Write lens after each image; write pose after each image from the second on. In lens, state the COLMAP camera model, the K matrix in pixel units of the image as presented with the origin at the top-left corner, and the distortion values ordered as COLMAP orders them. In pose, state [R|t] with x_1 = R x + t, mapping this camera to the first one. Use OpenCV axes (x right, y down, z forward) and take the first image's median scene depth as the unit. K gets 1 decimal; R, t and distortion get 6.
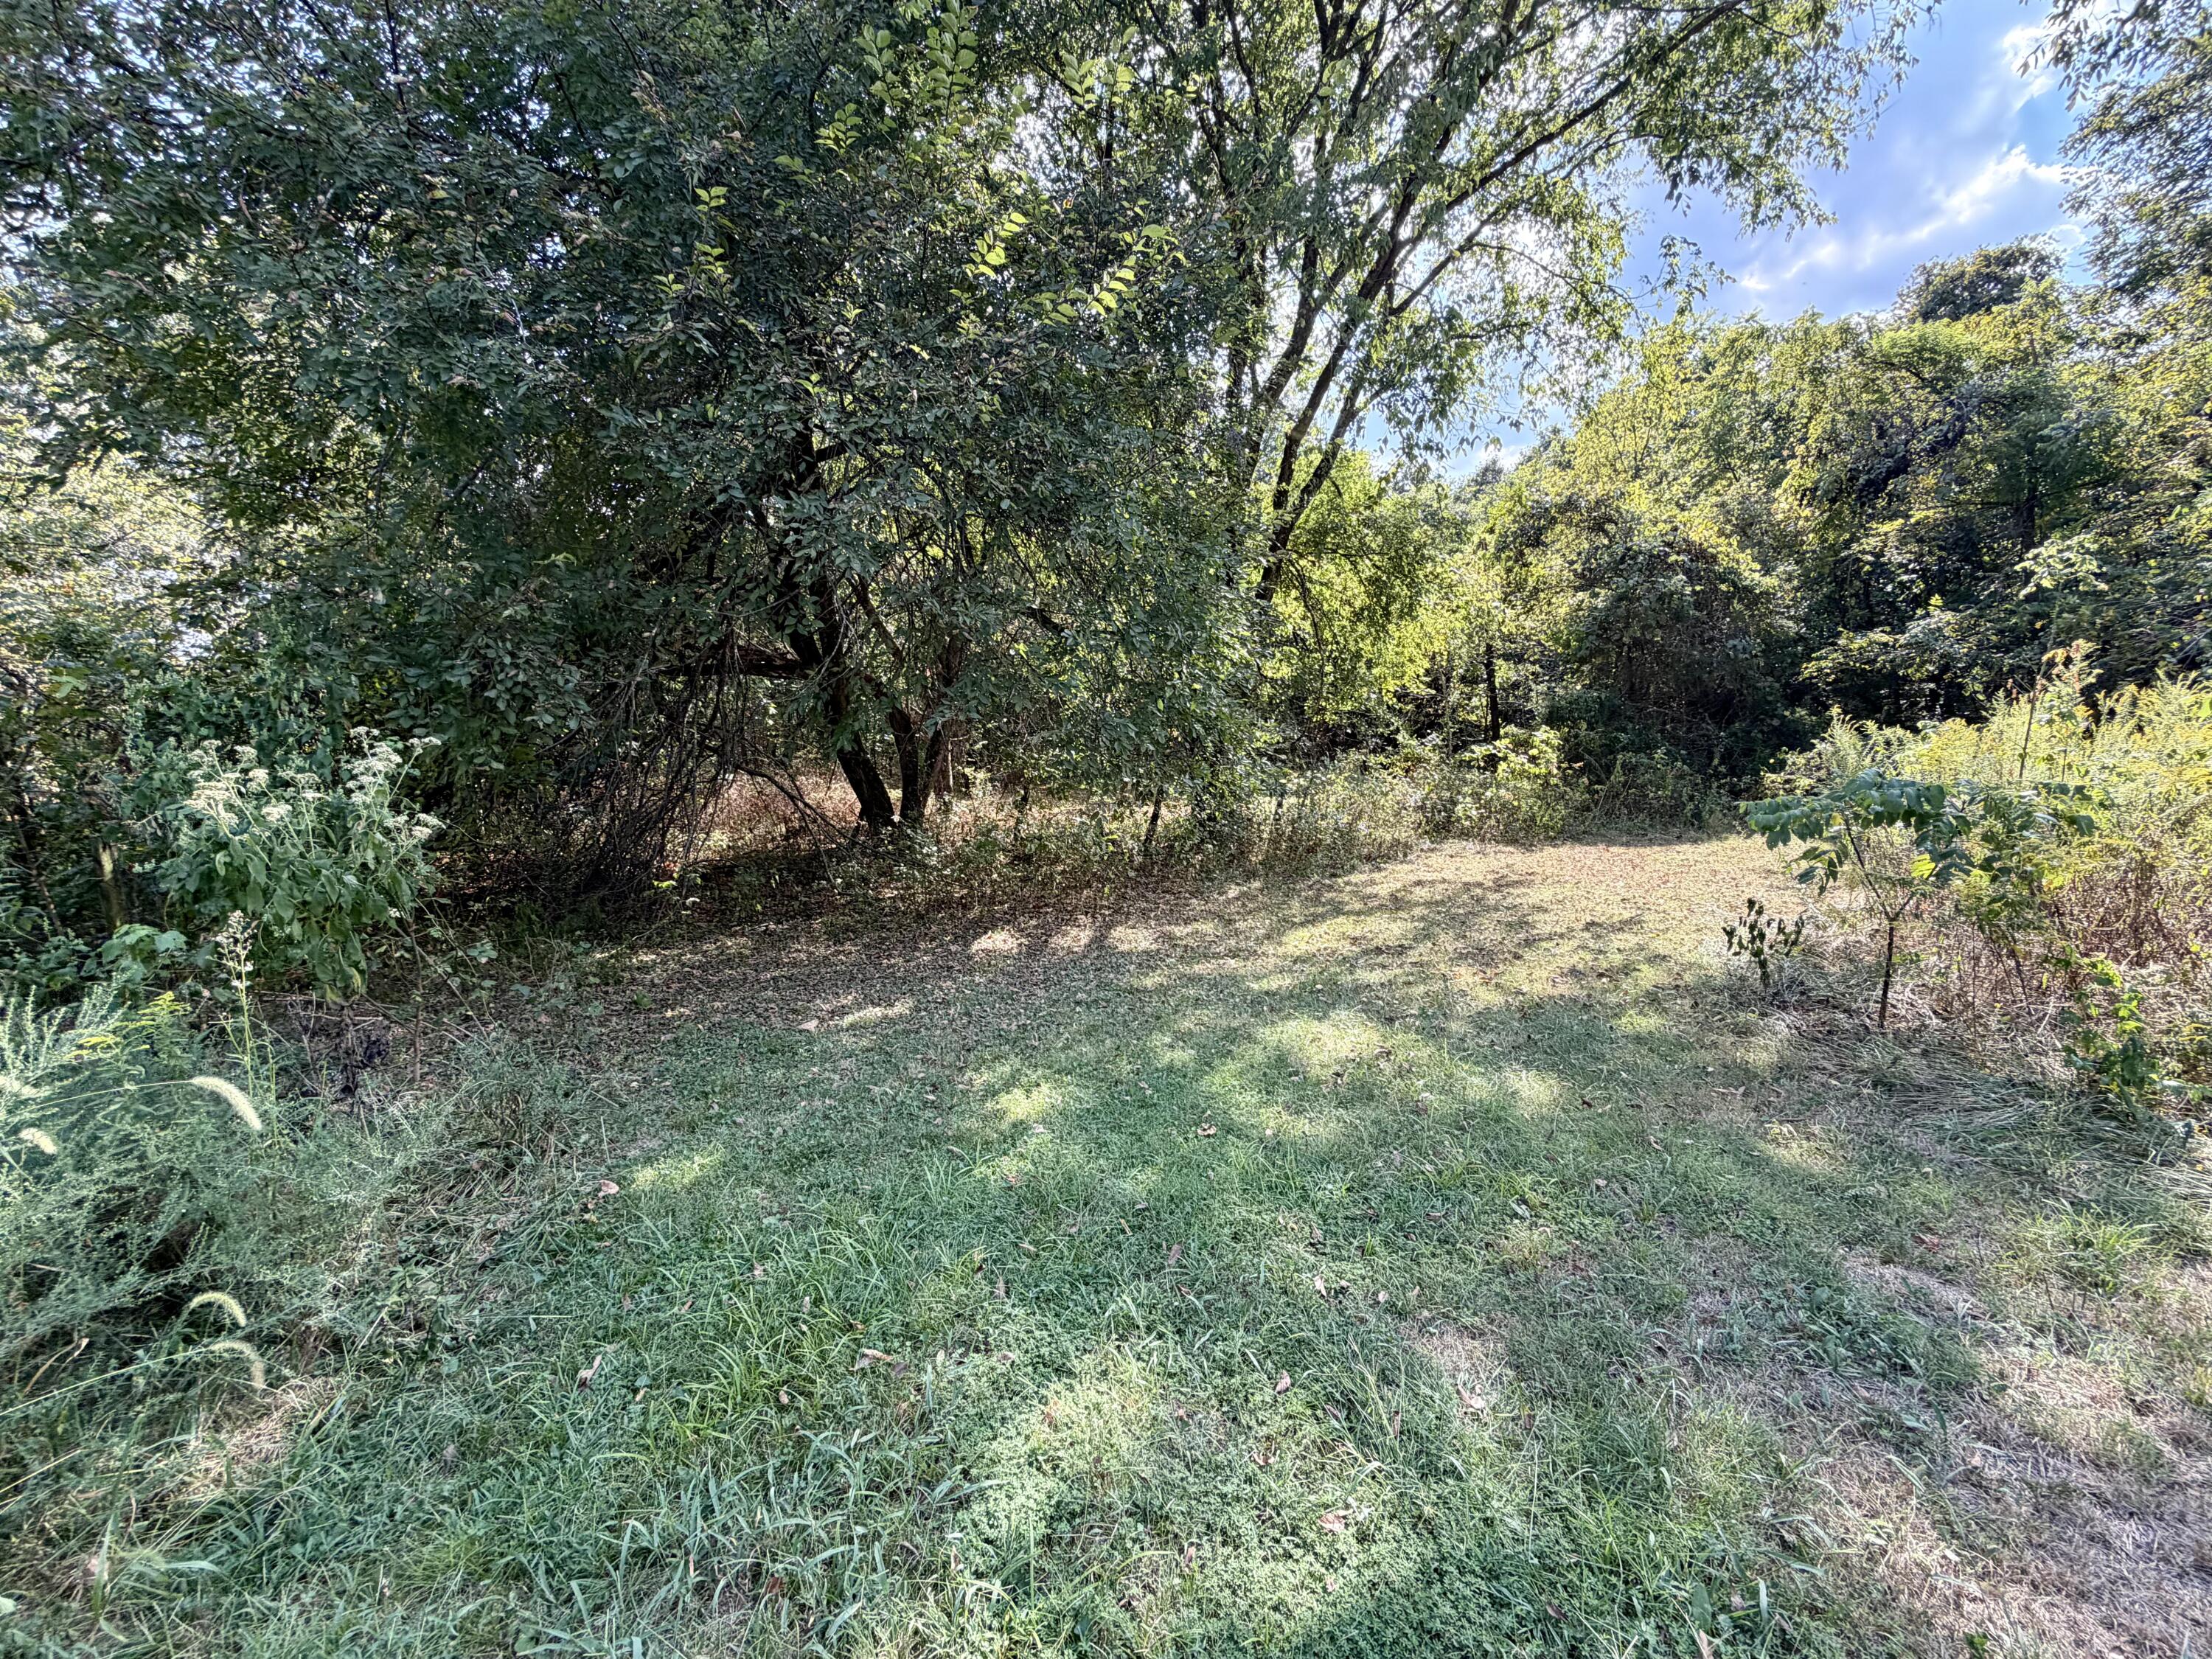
lens RADIAL K [[879.2, 0, 1105.9], [0, 879.2, 833.3], [0, 0, 1]] dist [-0.003638, -0.000233]
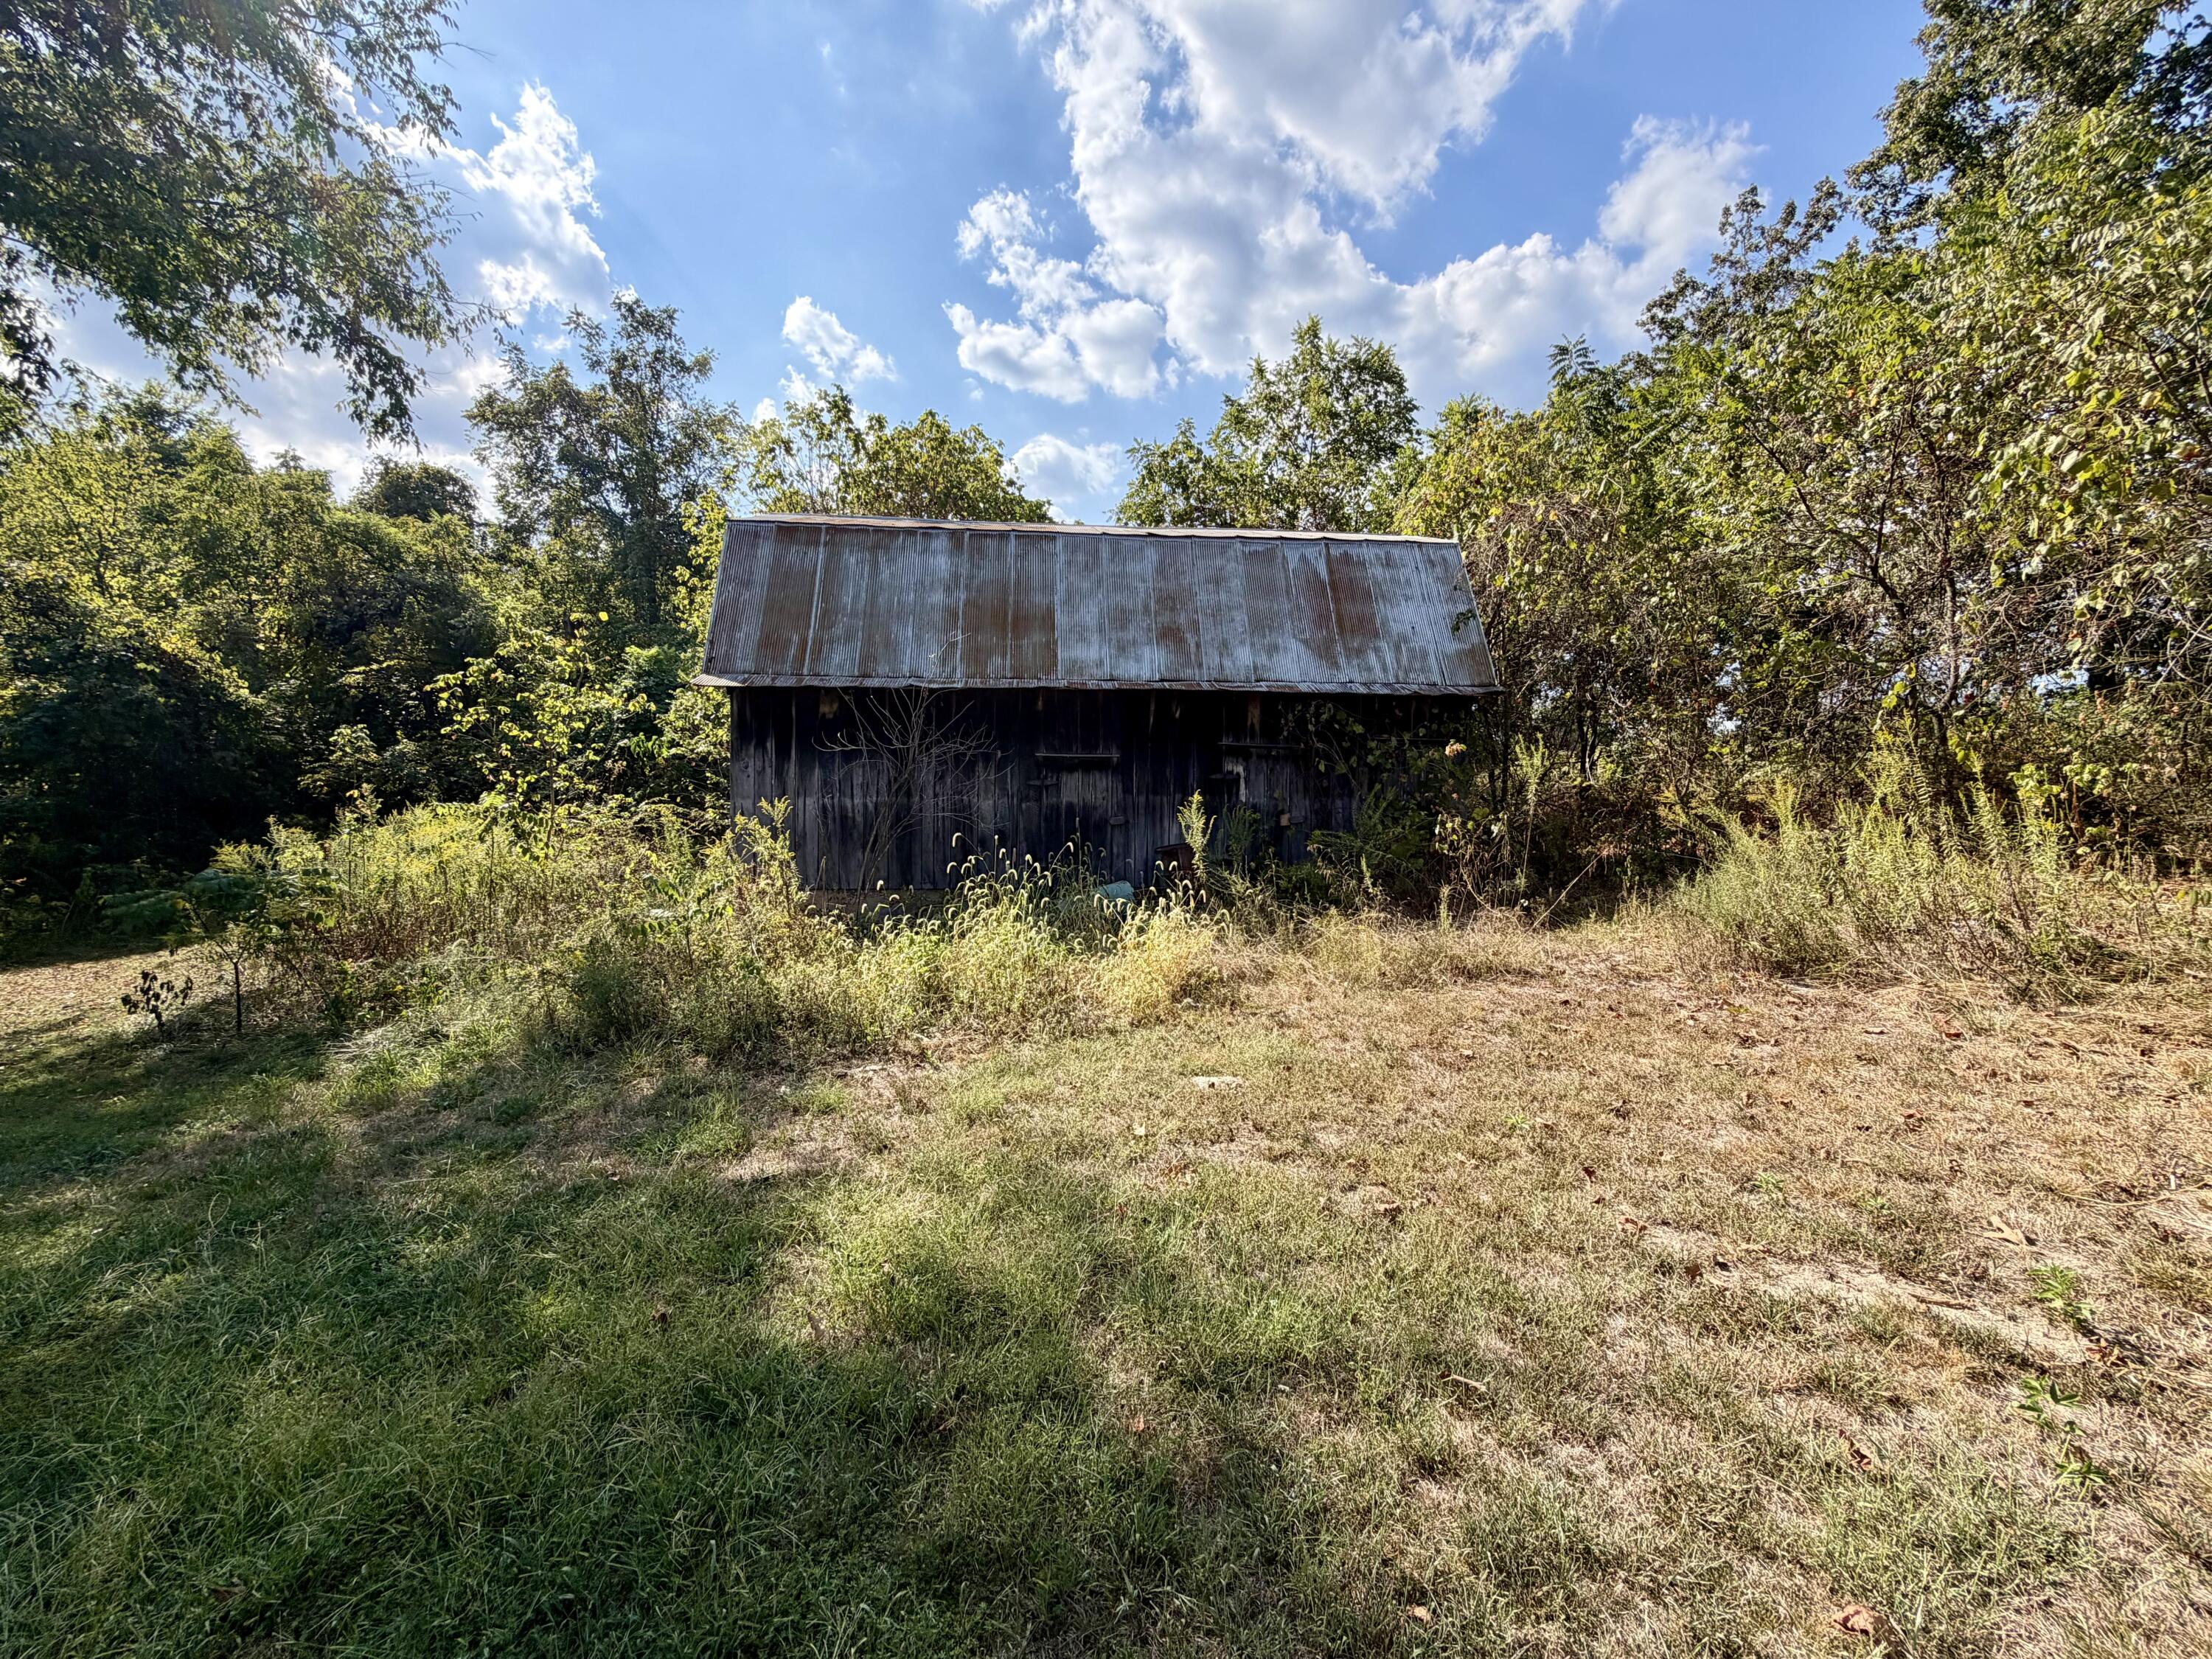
lens RADIAL K [[879.2, 0, 1107.9], [0, 879.2, 837.0], [0, 0, 1]] dist [-0.003638, -0.000233]
pose [[0.223604, -0.036026, 0.974014, -0.072998], [0.138062, 0.990411, 0.004938, 0.021934], [-0.964852, 0.133370, 0.226434, -0.239987]]
